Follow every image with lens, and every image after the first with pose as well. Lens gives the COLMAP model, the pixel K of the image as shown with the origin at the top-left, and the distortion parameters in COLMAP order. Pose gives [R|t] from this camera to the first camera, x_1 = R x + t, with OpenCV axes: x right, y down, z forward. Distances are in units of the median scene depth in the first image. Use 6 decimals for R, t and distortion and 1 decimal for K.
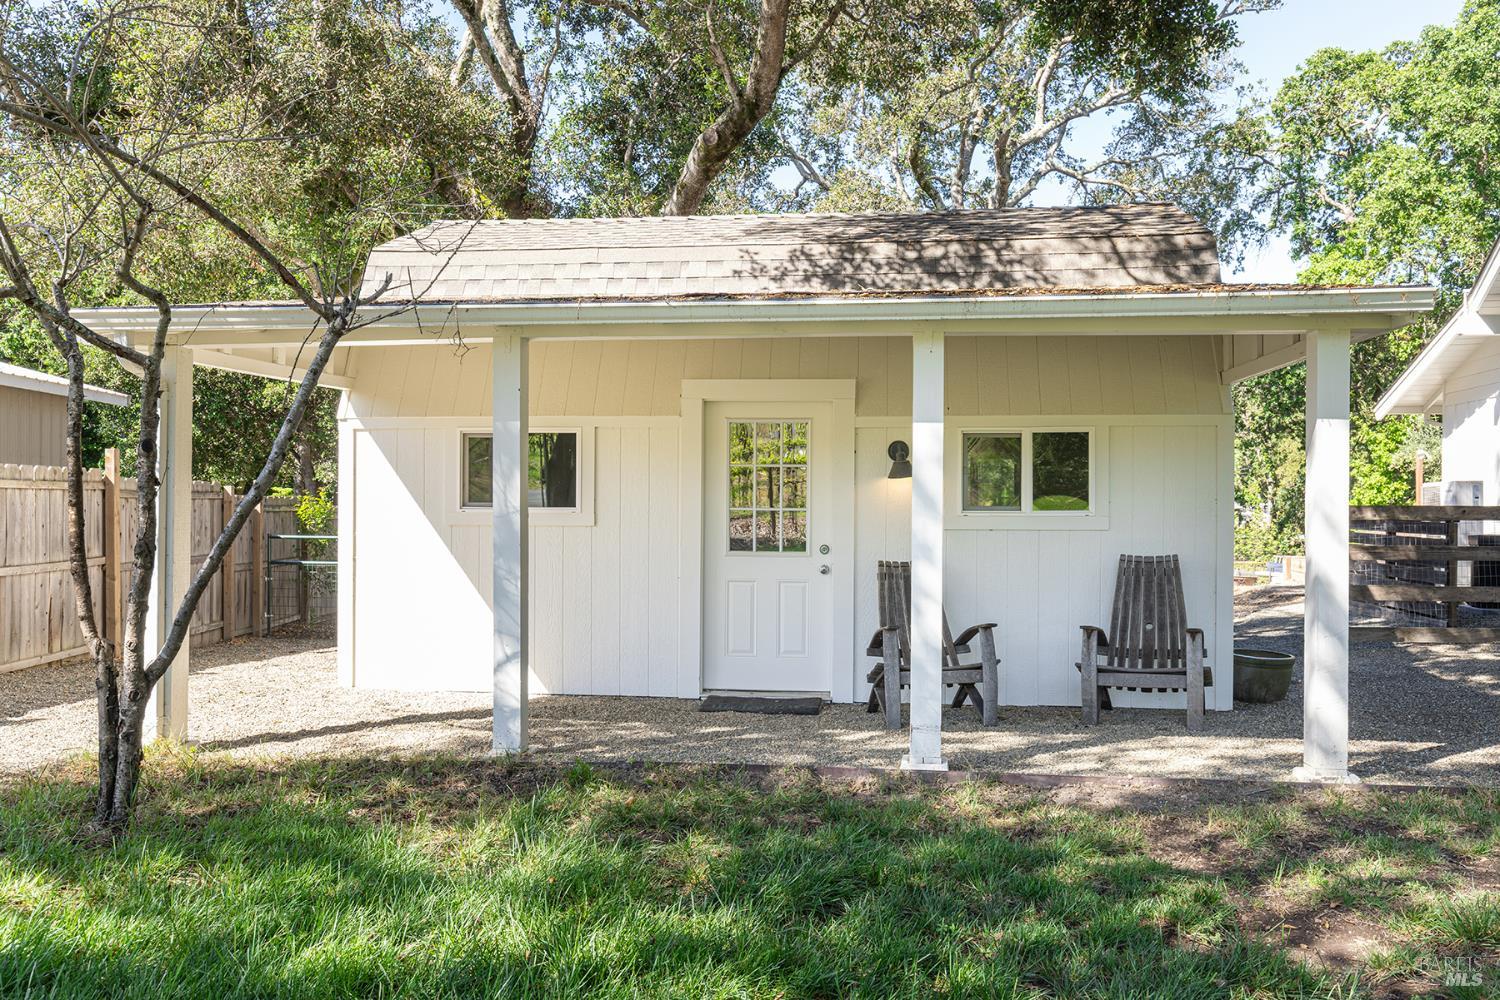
lens RADIAL K [[1222.6, 0, 750.0], [0, 1222.6, 500.0], [0, 0, 1]] dist [0.003787, 0.004529]
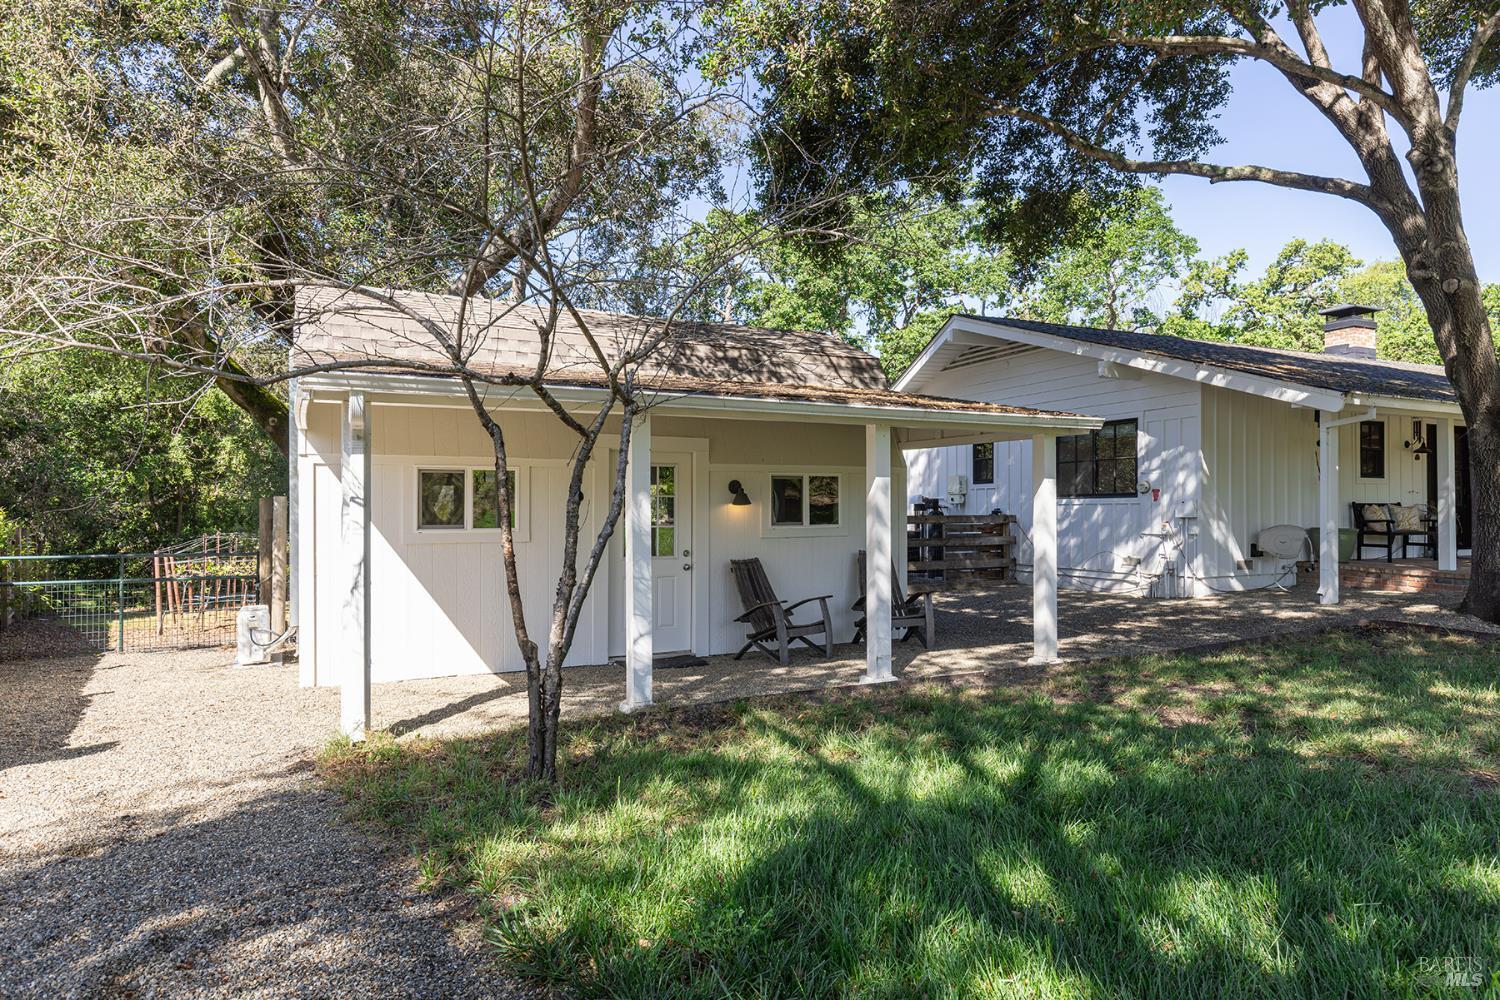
lens RADIAL K [[1005.3, 0, 750.0], [0, 1005.3, 500.0], [0, 0, 1]] dist [0.030839, -0.000063]
pose [[0.813476, -0.002662, 0.581593, -0.557612], [0.008936, 0.999929, -0.007923, -0.012476], [-0.581530, 0.011643, 0.813441, -0.018582]]
